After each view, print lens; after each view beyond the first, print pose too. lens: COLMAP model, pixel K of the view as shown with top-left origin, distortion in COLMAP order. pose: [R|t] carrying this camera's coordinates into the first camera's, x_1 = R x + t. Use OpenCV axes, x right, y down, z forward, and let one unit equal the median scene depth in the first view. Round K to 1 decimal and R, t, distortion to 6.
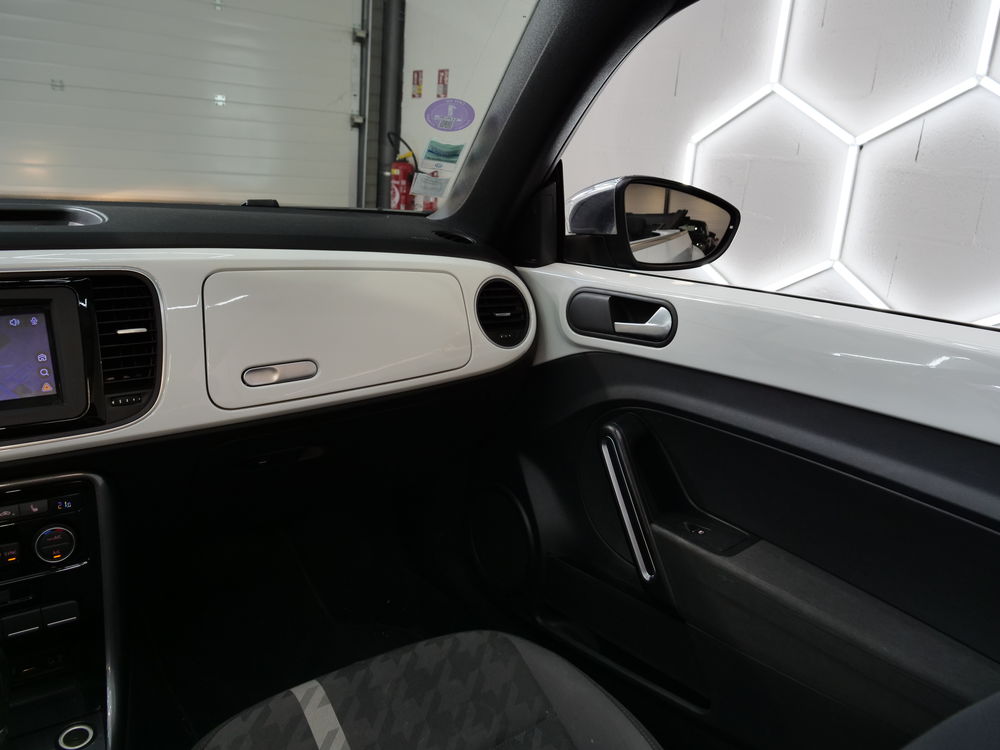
lens RADIAL K [[726.0, 0, 500.0], [0, 726.0, 375.0], [0, 0, 1]] dist [-0.027385, 0.008698]
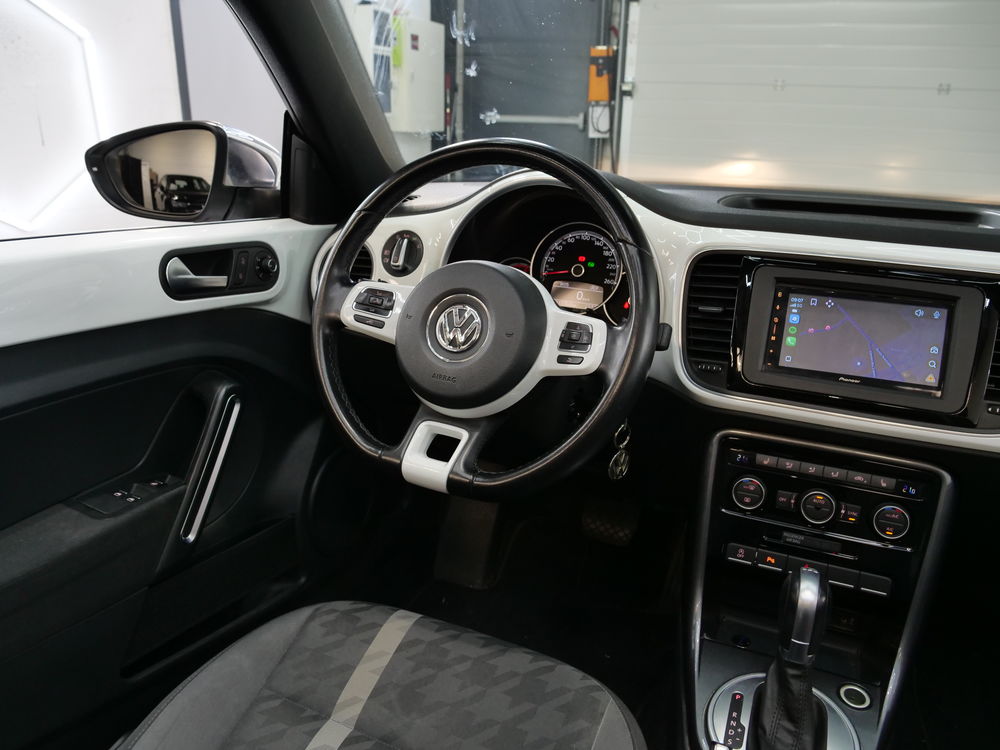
lens RADIAL K [[731.9, 0, 501.7], [0, 731.9, 377.9], [0, 0, 1]] dist [-0.041255, 0.008119]
pose [[0.518314, 0.234353, -0.822453, -0.070204], [-0.235165, 0.963702, 0.126399, 0.024667], [0.822221, 0.127898, 0.554612, -0.082044]]
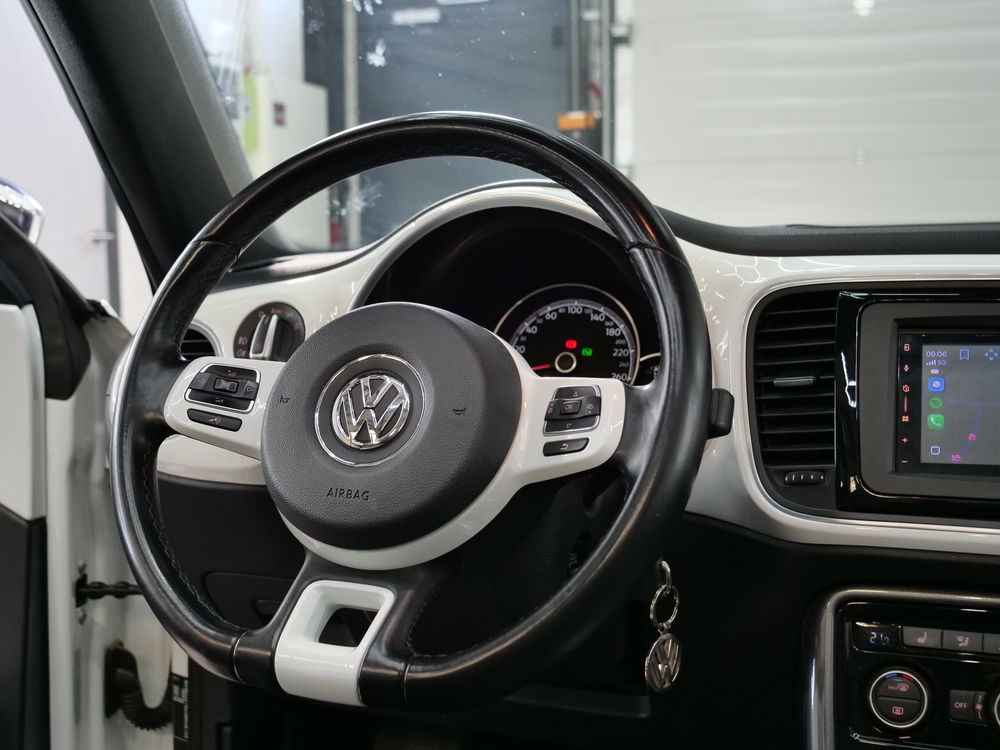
lens RADIAL K [[1241.6, 0, 500.0], [0, 1241.6, 375.0], [0, 0, 1]] dist [0.018821, -0.024917]
pose [[0.568576, 0.005930, -0.822609, -0.069314], [-0.189016, 0.974161, -0.123623, 0.150645], [0.800621, 0.225776, 0.555006, -0.060594]]
